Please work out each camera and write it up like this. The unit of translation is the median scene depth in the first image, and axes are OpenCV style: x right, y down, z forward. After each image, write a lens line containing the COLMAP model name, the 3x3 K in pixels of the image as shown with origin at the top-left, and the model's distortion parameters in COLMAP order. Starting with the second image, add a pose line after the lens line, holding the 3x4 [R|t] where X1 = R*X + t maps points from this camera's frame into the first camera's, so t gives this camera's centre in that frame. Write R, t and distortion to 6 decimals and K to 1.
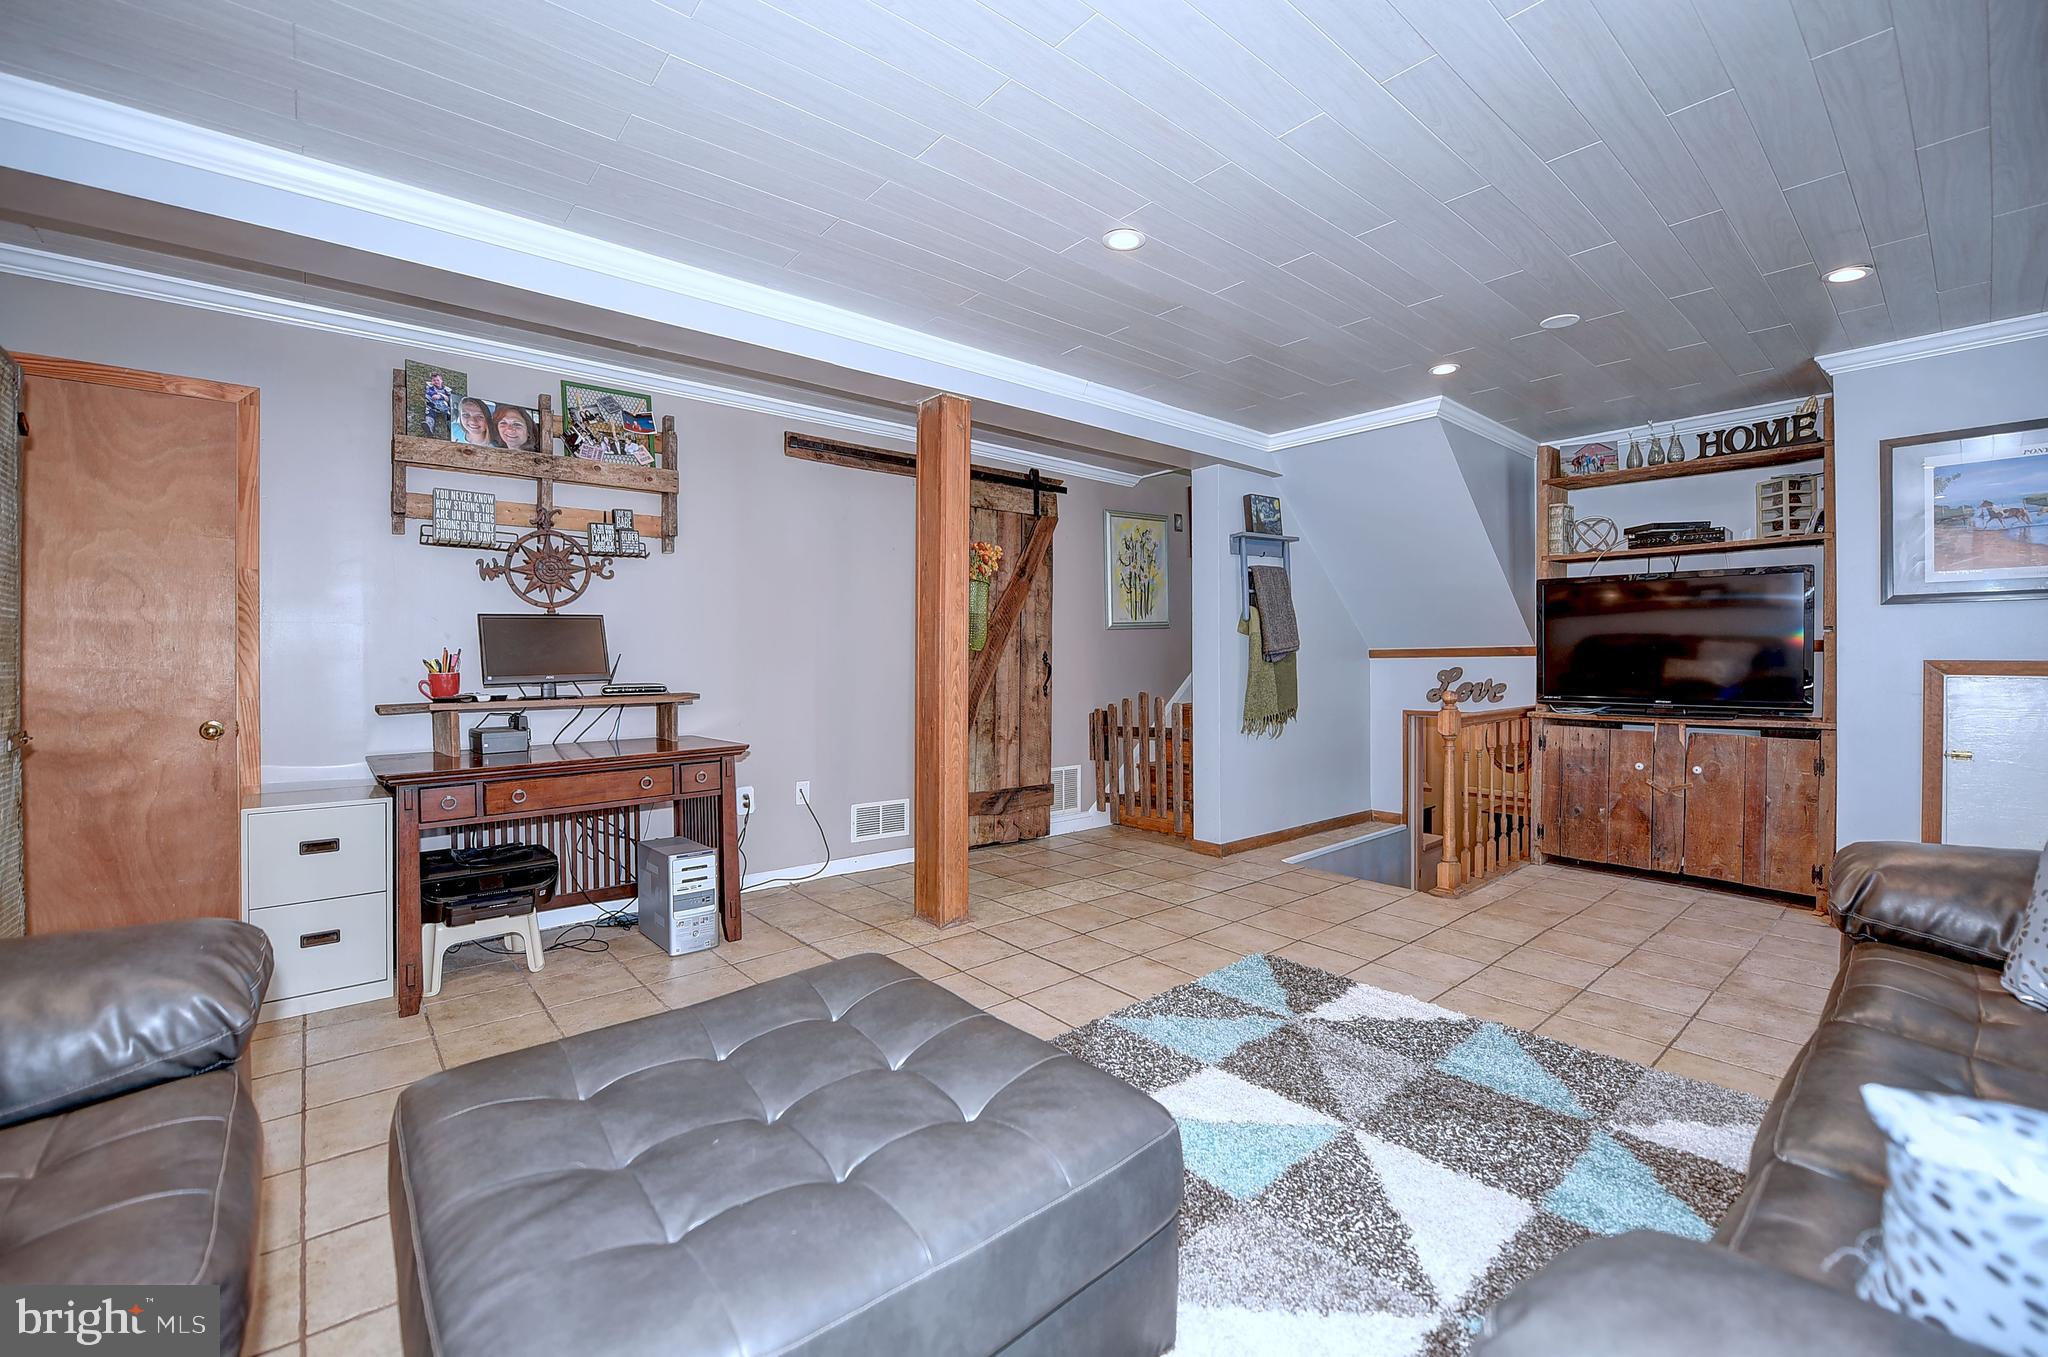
lens RADIAL K [[834.3, 0, 1016.0], [0, 834.3, 663.5], [0, 0, 1]] dist [-0.025062, -0.000095]
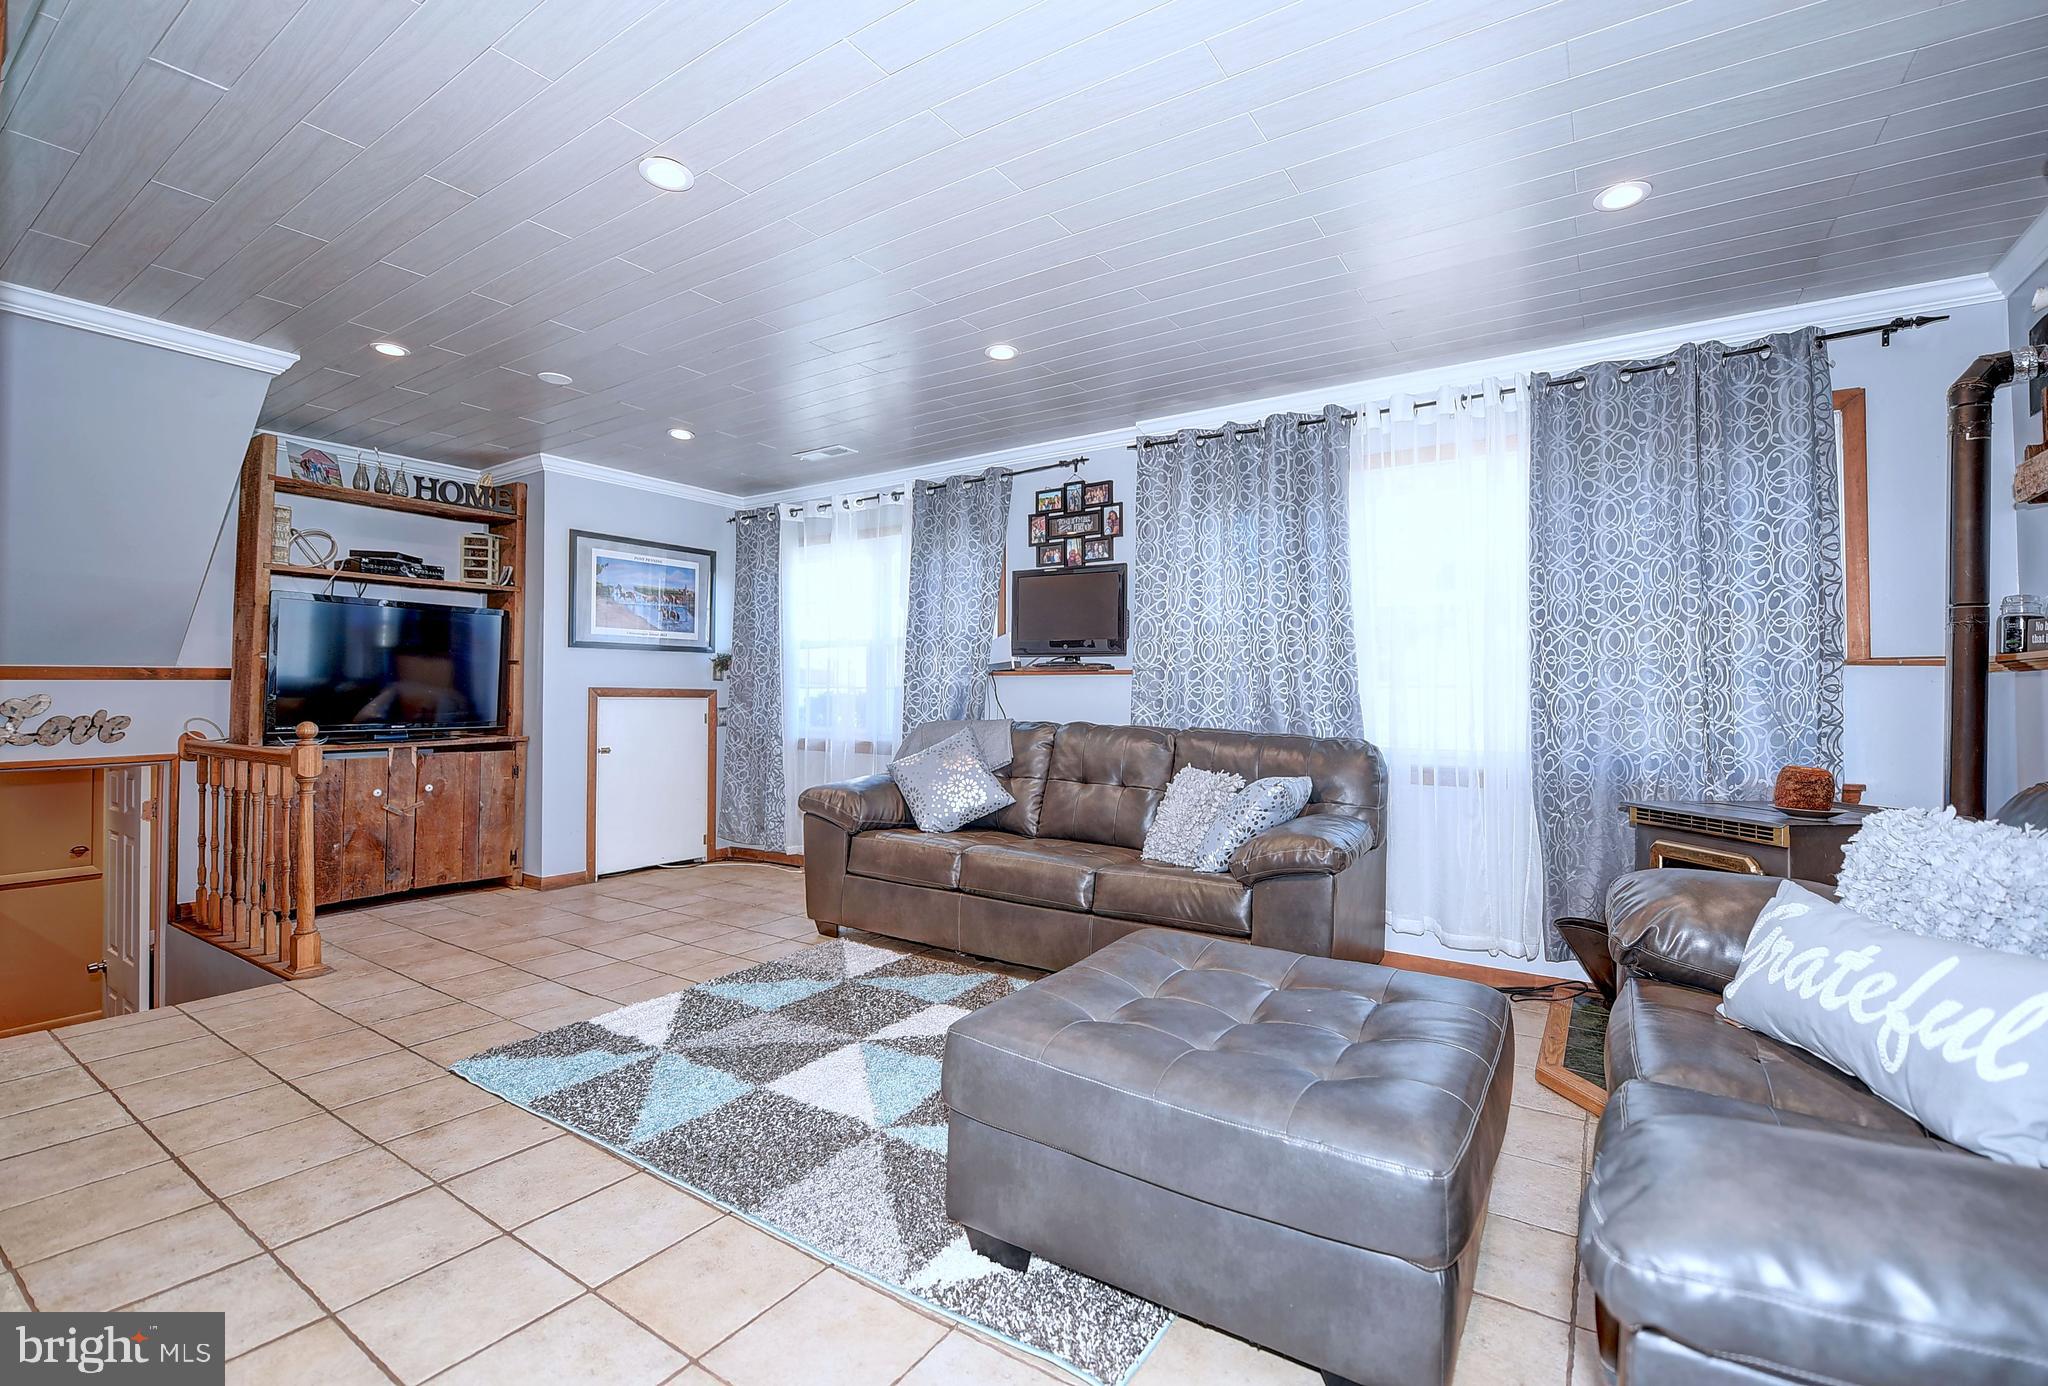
lens RADIAL K [[907.2, 0, 1017.9], [0, 907.2, 680.9], [0, 0, 1]] dist [-0.009704, -0.000269]
pose [[-0.281616, 0.011393, 0.959459, -0.579533], [0.001974, 0.999934, -0.011294, 0.003734], [-0.959525, -0.001287, -0.281620, 0.641038]]
